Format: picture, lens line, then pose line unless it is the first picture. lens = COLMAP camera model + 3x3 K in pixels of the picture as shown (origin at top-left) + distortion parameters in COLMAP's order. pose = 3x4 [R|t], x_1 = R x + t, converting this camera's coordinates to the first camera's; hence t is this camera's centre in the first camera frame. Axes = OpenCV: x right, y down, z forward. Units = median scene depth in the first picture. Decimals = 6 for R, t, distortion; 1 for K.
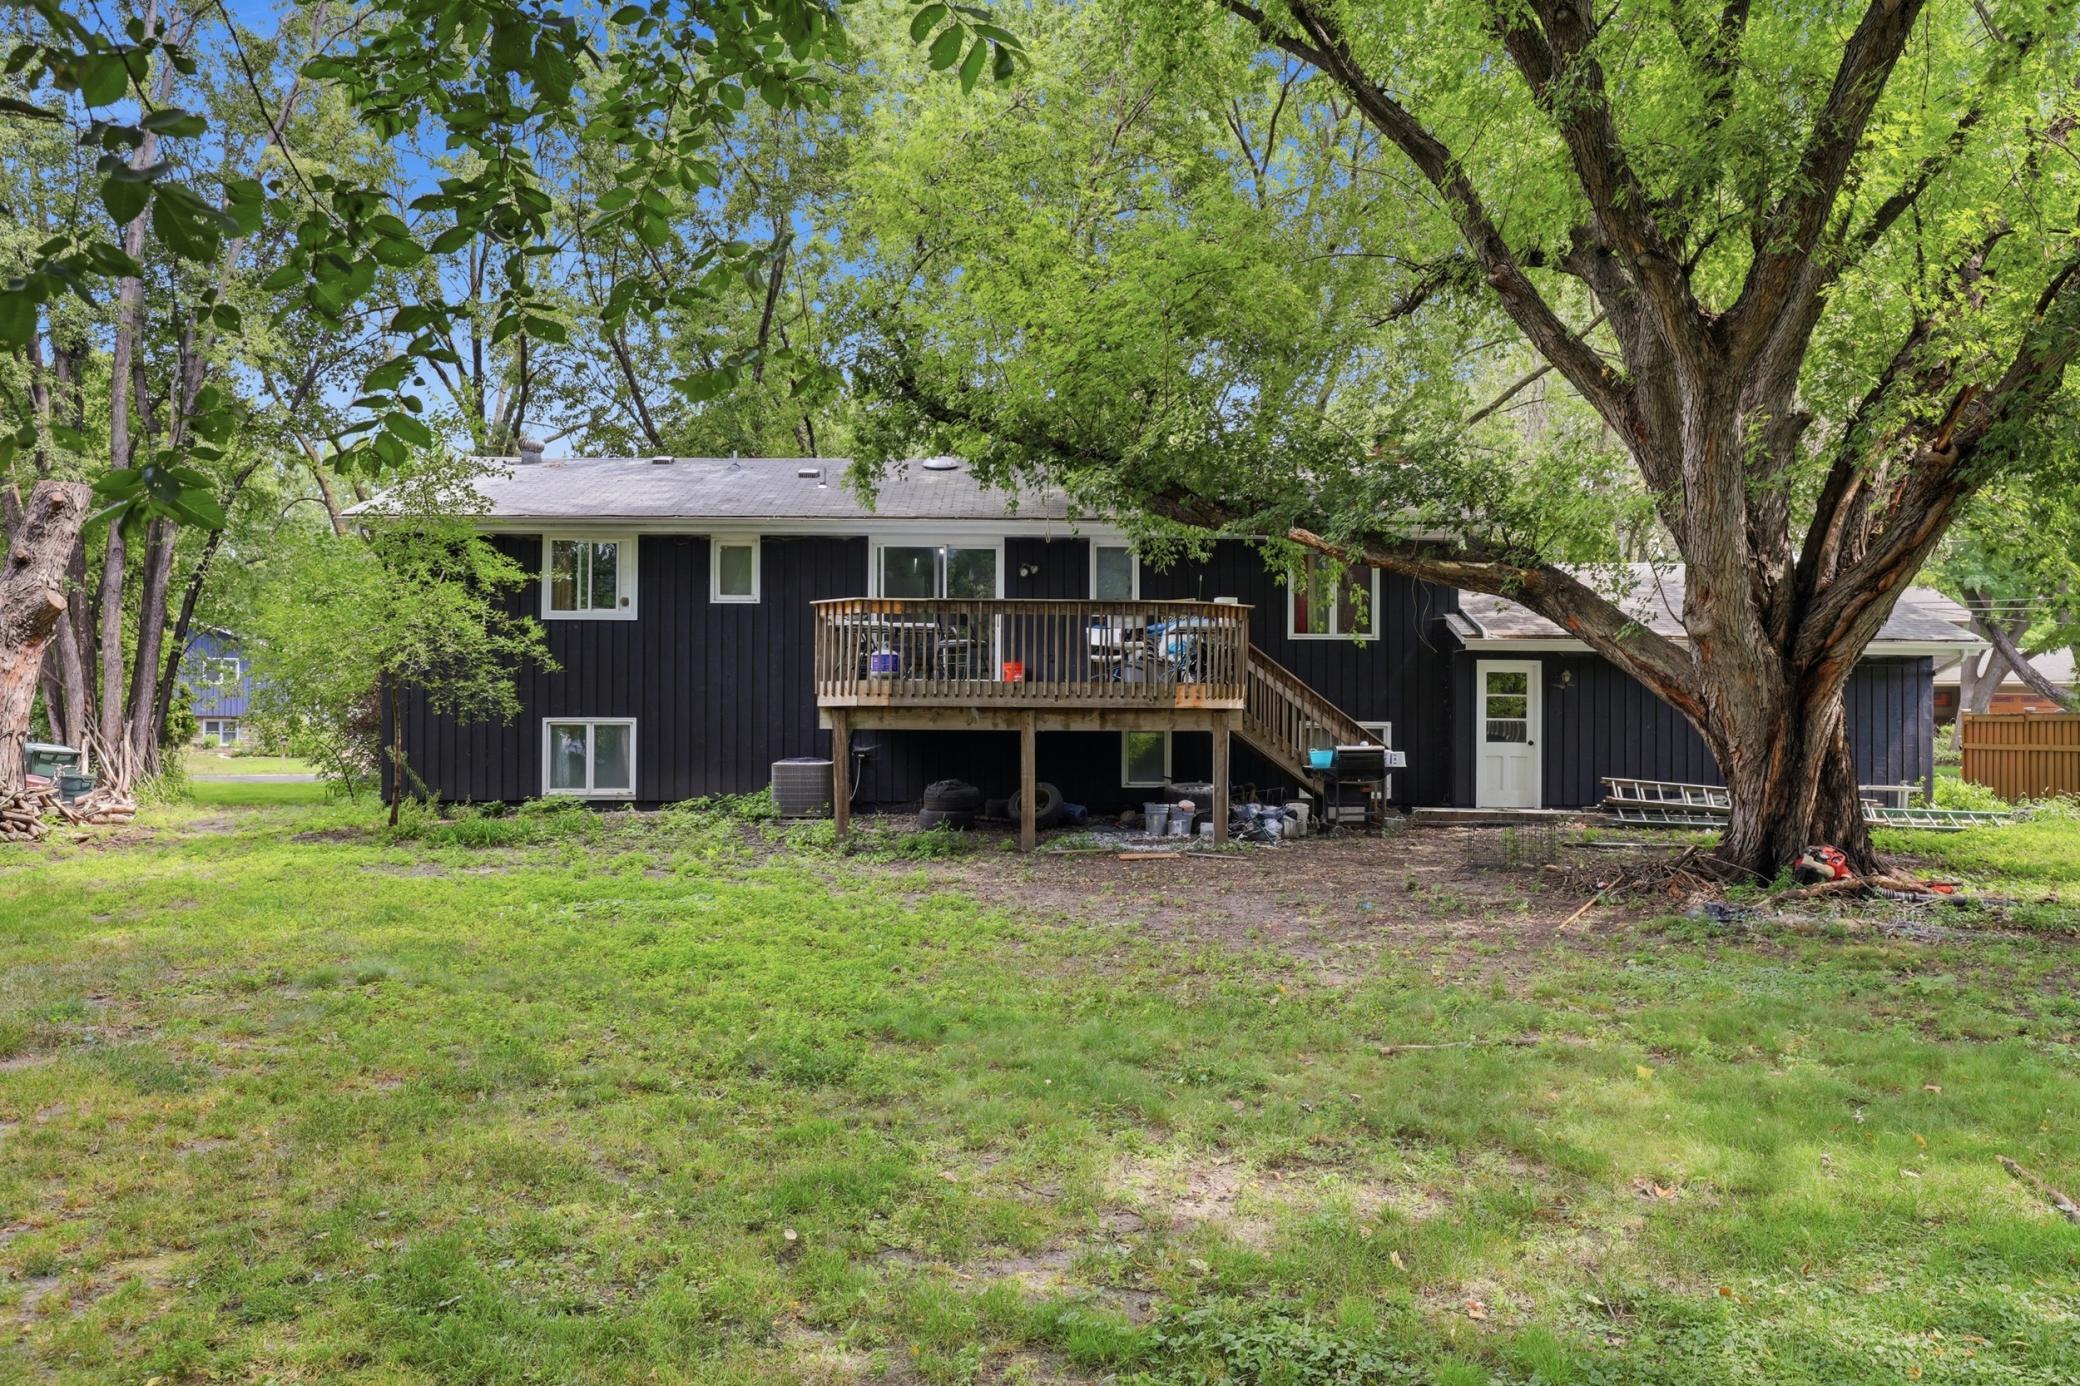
lens RADIAL K [[889.3, 0, 1040.0], [0, 889.3, 693.0], [0, 0, 1]] dist [-0.000689, -0.000127]
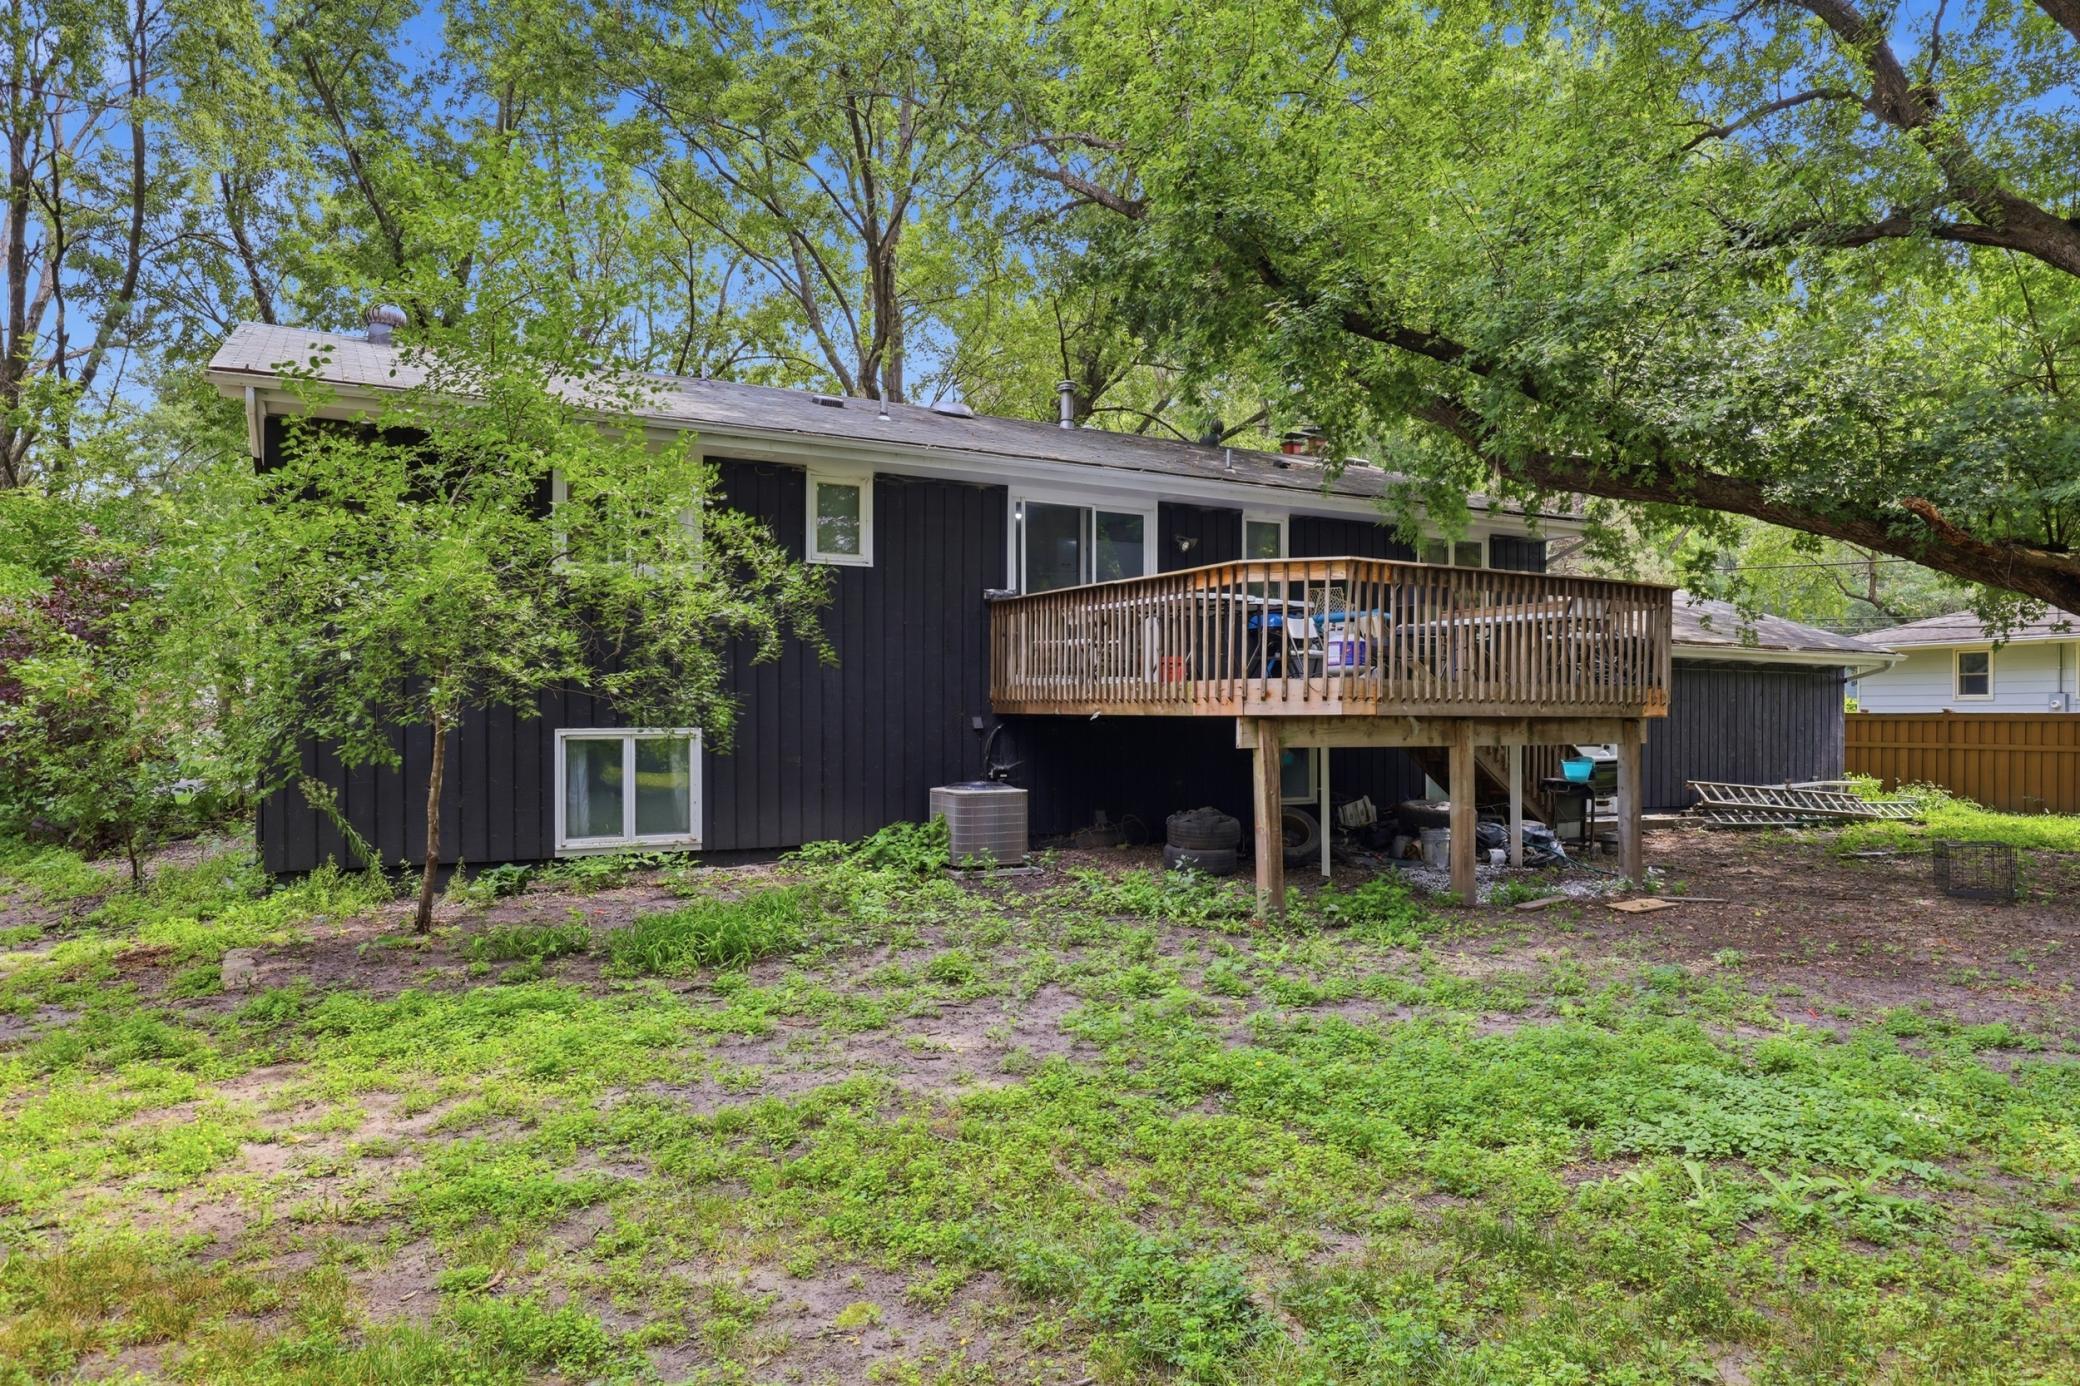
lens RADIAL K [[889.3, 0, 1040.0], [0, 889.3, 693.0], [0, 0, 1]] dist [-0.000689, -0.000127]
pose [[0.947502, 0.007224, 0.319667, -0.428495], [-0.008167, 0.999965, 0.001609, -0.001381], [-0.319645, -0.004135, 0.947528, 0.287074]]
